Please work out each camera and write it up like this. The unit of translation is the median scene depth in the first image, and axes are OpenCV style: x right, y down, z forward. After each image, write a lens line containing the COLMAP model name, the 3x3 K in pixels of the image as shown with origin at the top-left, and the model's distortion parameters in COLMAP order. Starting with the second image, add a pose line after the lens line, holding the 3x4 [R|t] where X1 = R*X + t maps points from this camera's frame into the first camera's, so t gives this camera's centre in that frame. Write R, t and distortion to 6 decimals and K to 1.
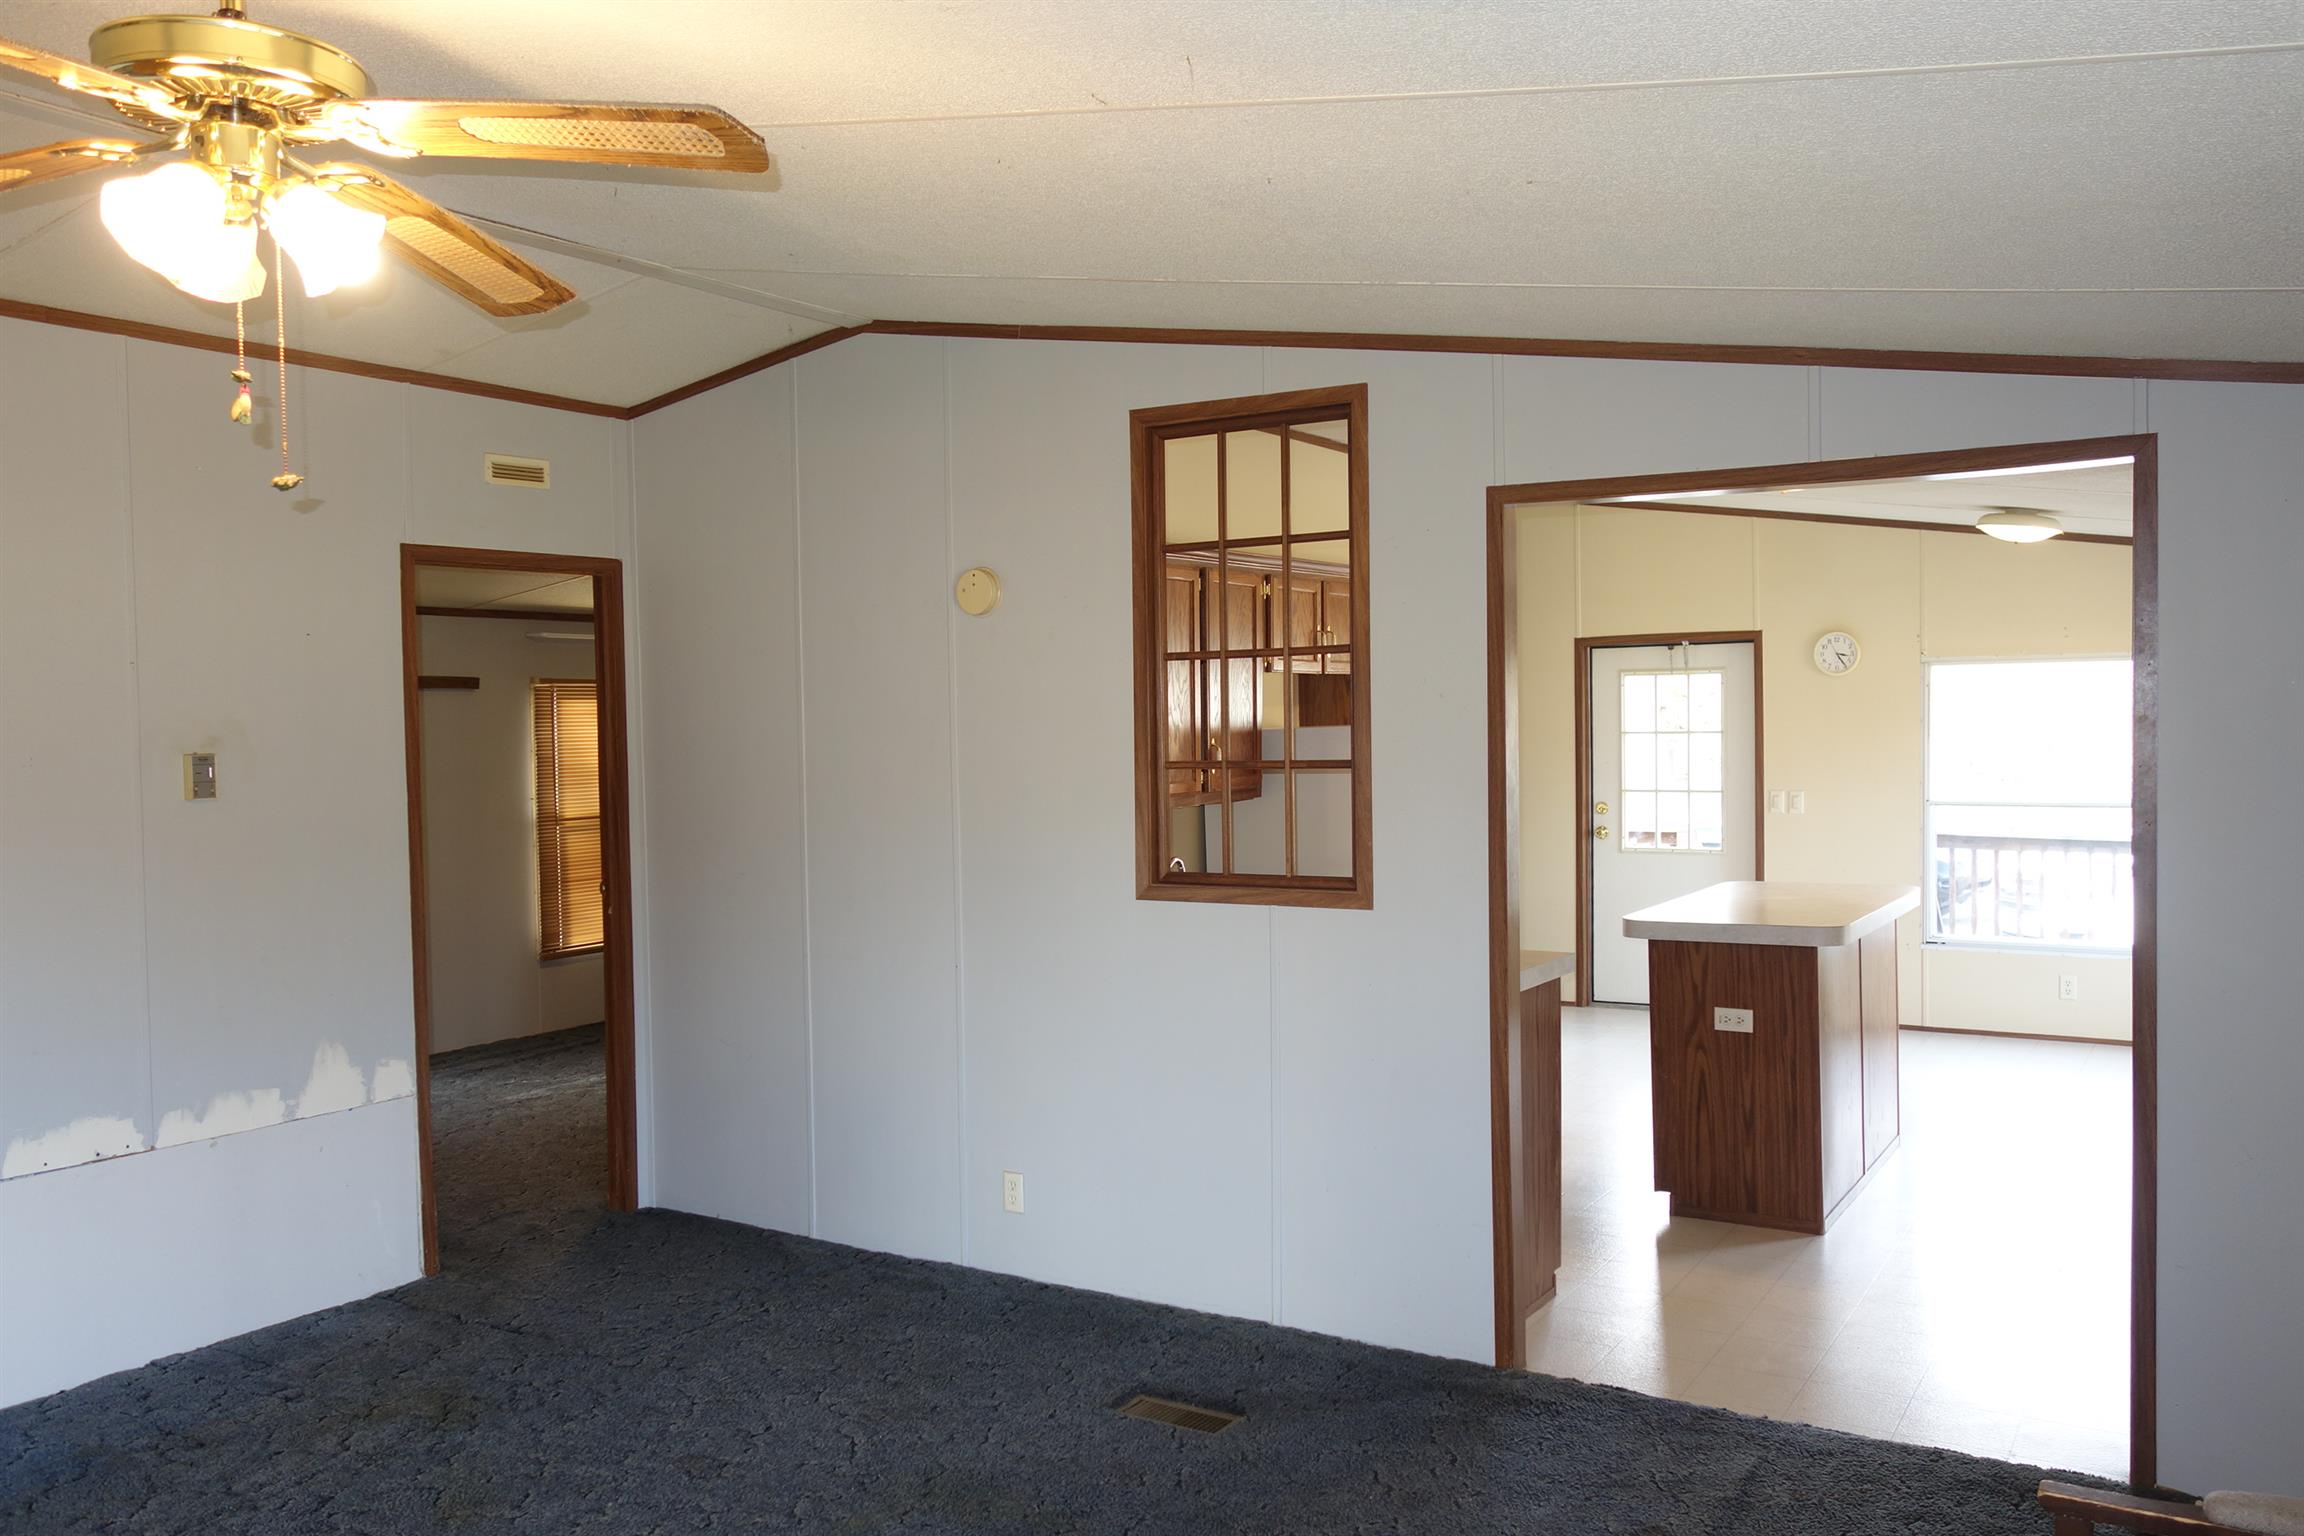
lens RADIAL K [[1826.1, 0, 1148.1], [0, 1826.1, 774.1], [0, 0, 1]] dist [0.003487, -0.006524]
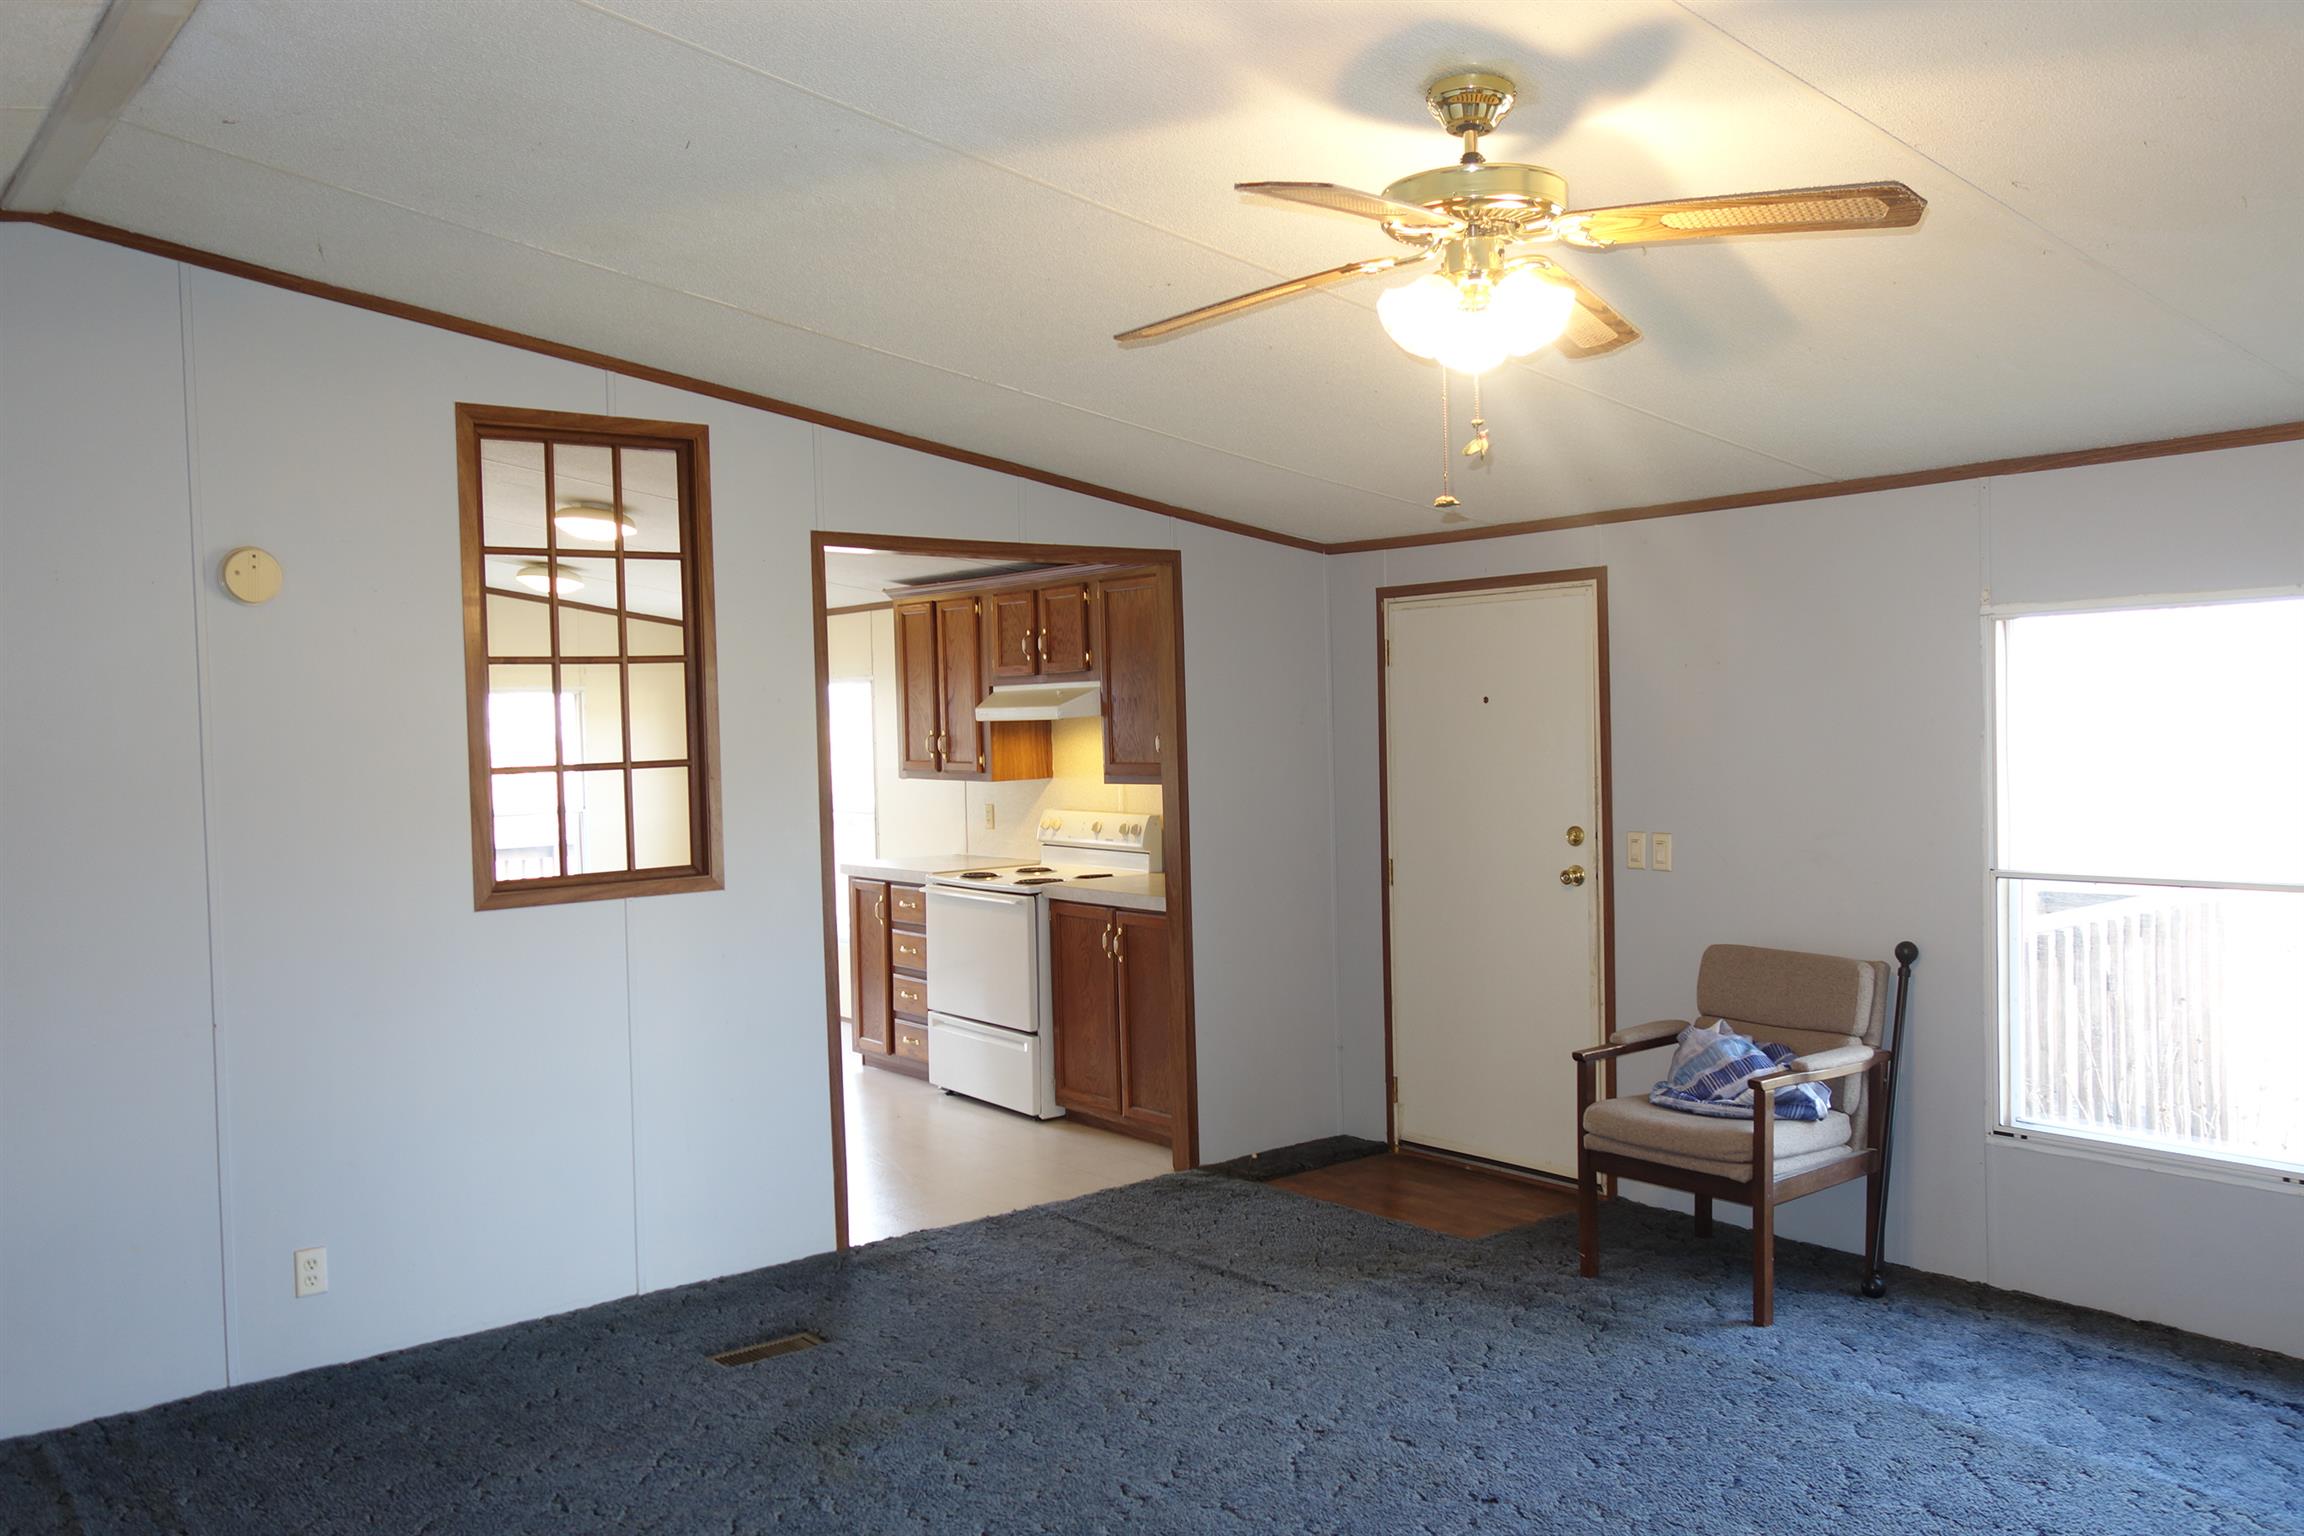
lens RADIAL K [[1826.1, 0, 1147.5], [0, 1826.1, 764.3], [0, 0, 1]] dist [0.003487, -0.006524]
pose [[0.331106, -0.019659, 0.943389, -0.828499], [0.045712, 0.998943, 0.004773, 0.002869], [-0.942486, 0.041544, 0.331655, 0.360822]]
